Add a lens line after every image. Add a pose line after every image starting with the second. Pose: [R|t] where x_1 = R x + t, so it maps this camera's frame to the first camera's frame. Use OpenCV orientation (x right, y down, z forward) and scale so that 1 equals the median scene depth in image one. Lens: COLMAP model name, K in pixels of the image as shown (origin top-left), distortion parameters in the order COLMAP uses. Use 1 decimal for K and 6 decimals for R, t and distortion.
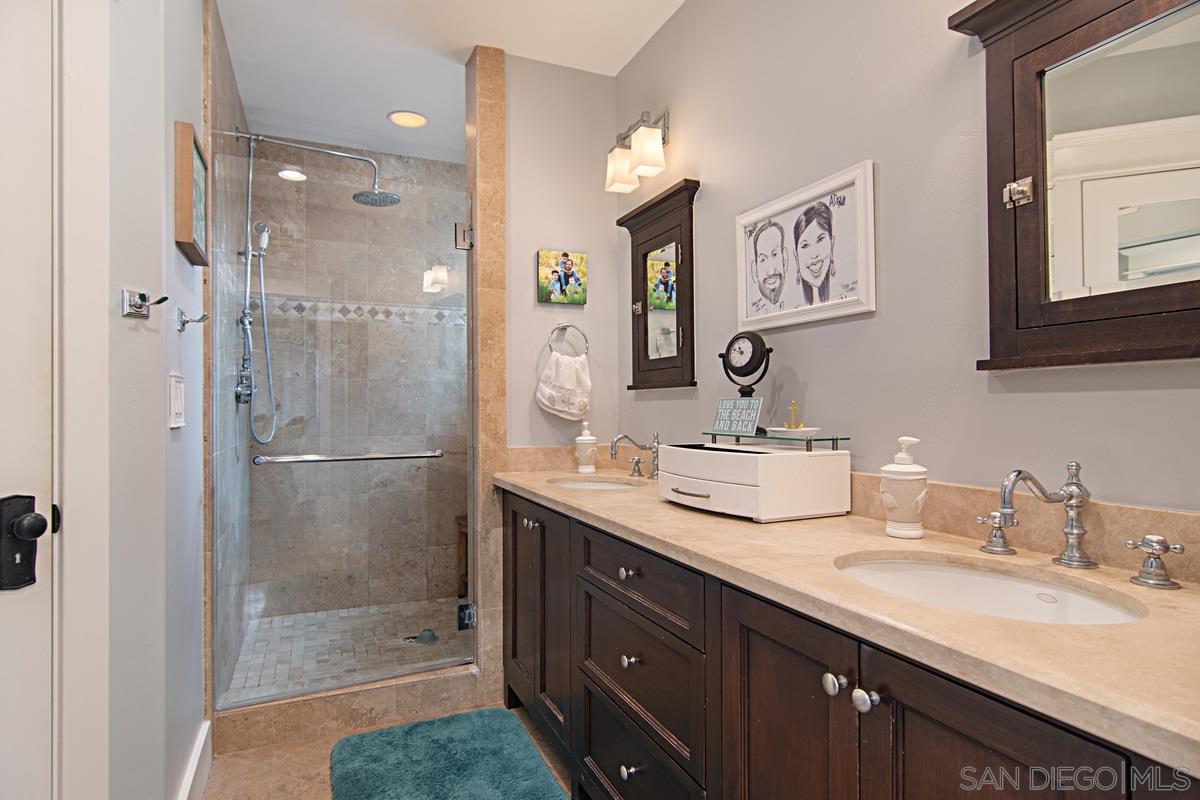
lens RADIAL K [[639.5, 0, 589.9], [0, 639.5, 405.4], [0, 0, 1]] dist [-0.000420, 0.000595]
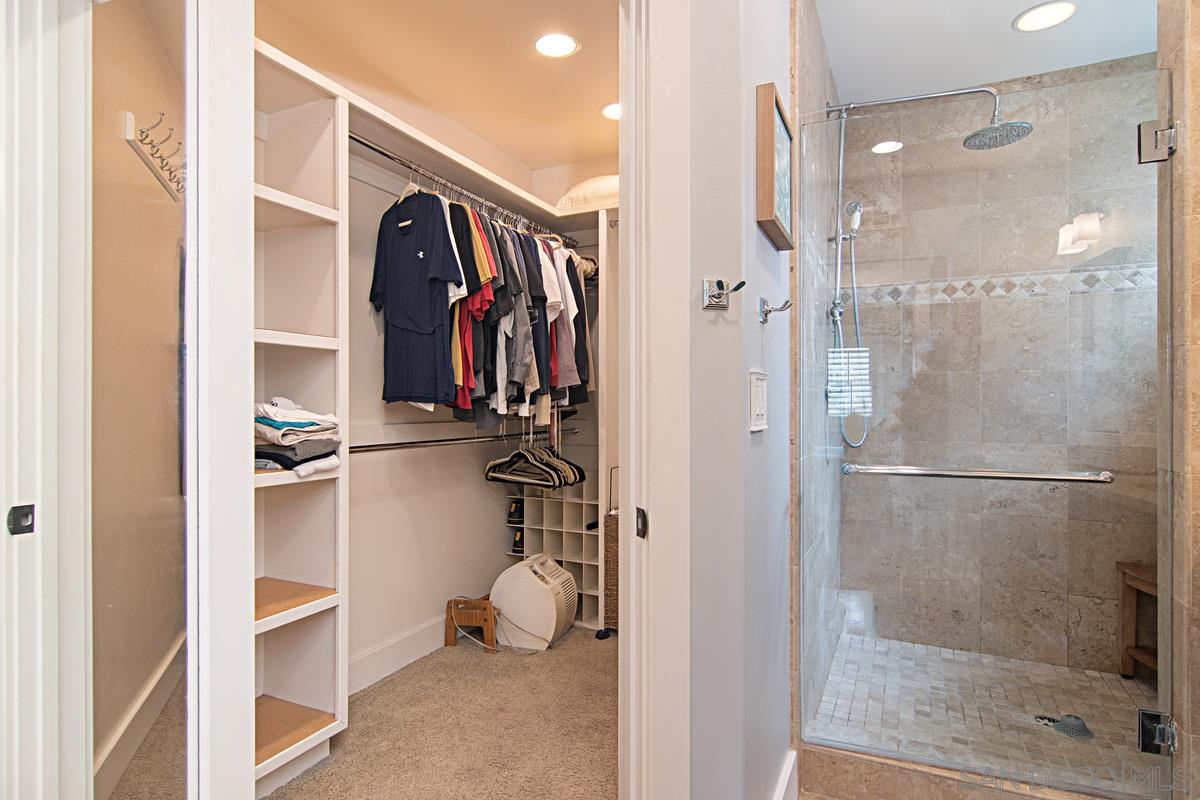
lens RADIAL K [[639.5, 0, 589.9], [0, 639.5, 405.4], [0, 0, 1]] dist [-0.000420, 0.000595]
pose [[0.646000, 0.003830, -0.763328, -0.057617], [-0.000114, 0.999988, 0.004921, -0.002505], [0.763337, -0.003092, 0.645993, 0.120278]]
